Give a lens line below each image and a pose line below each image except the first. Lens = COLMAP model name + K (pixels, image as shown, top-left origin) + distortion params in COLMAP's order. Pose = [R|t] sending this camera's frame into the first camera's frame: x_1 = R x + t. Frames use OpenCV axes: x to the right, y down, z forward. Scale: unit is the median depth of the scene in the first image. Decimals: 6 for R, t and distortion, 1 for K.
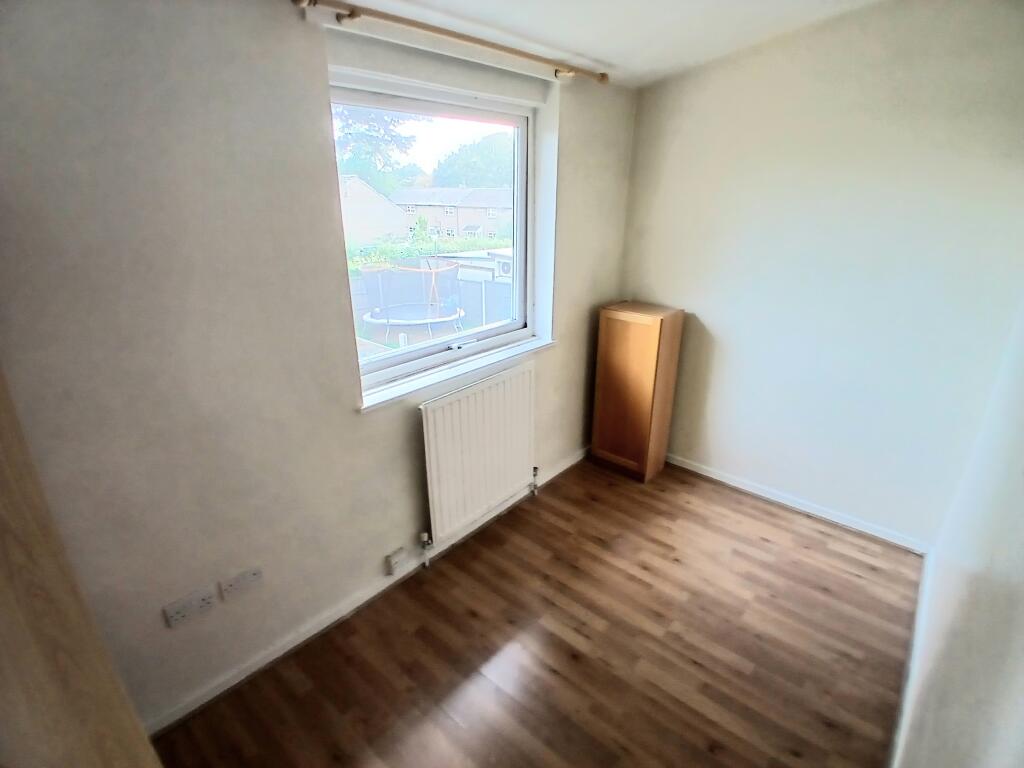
lens RADIAL K [[504.8, 0, 528.8], [0, 504.8, 386.8], [0, 0, 1]] dist [-0.001583, -0.000617]
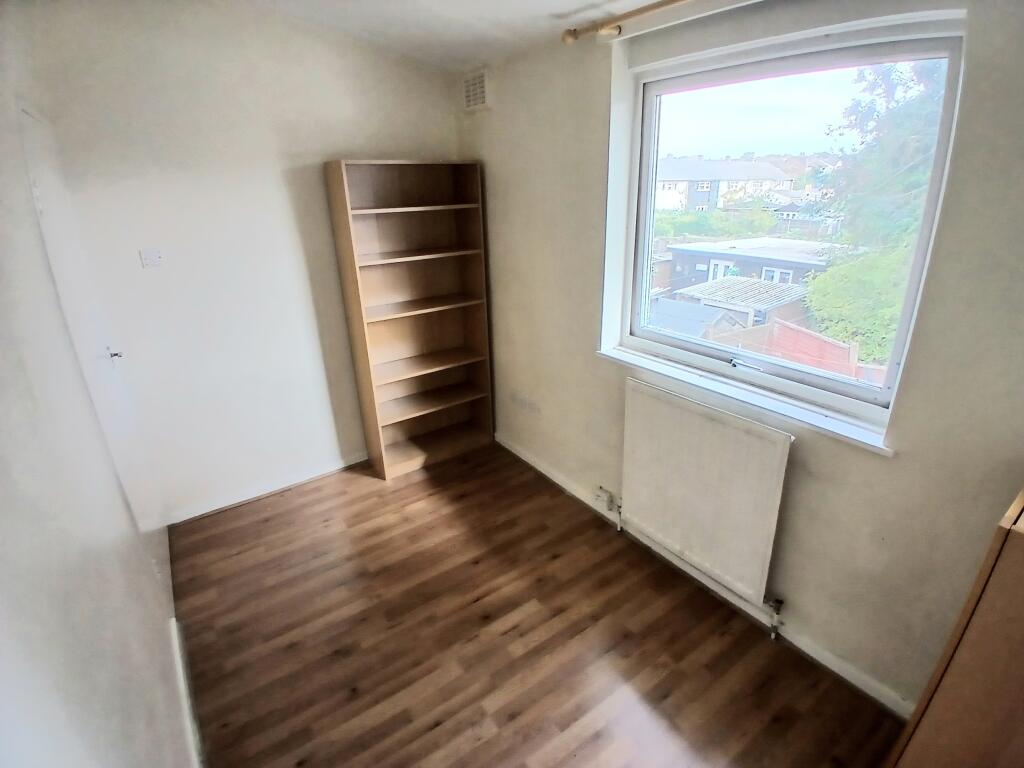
lens RADIAL K [[504.8, 0, 528.8], [0, 504.8, 386.8], [0, 0, 1]] dist [-0.001583, -0.000617]
pose [[-0.220430, 0.358816, -0.907007, 0.770705], [-0.346634, 0.840363, 0.416694, -0.306241], [0.911732, 0.406251, -0.060864, 0.856414]]
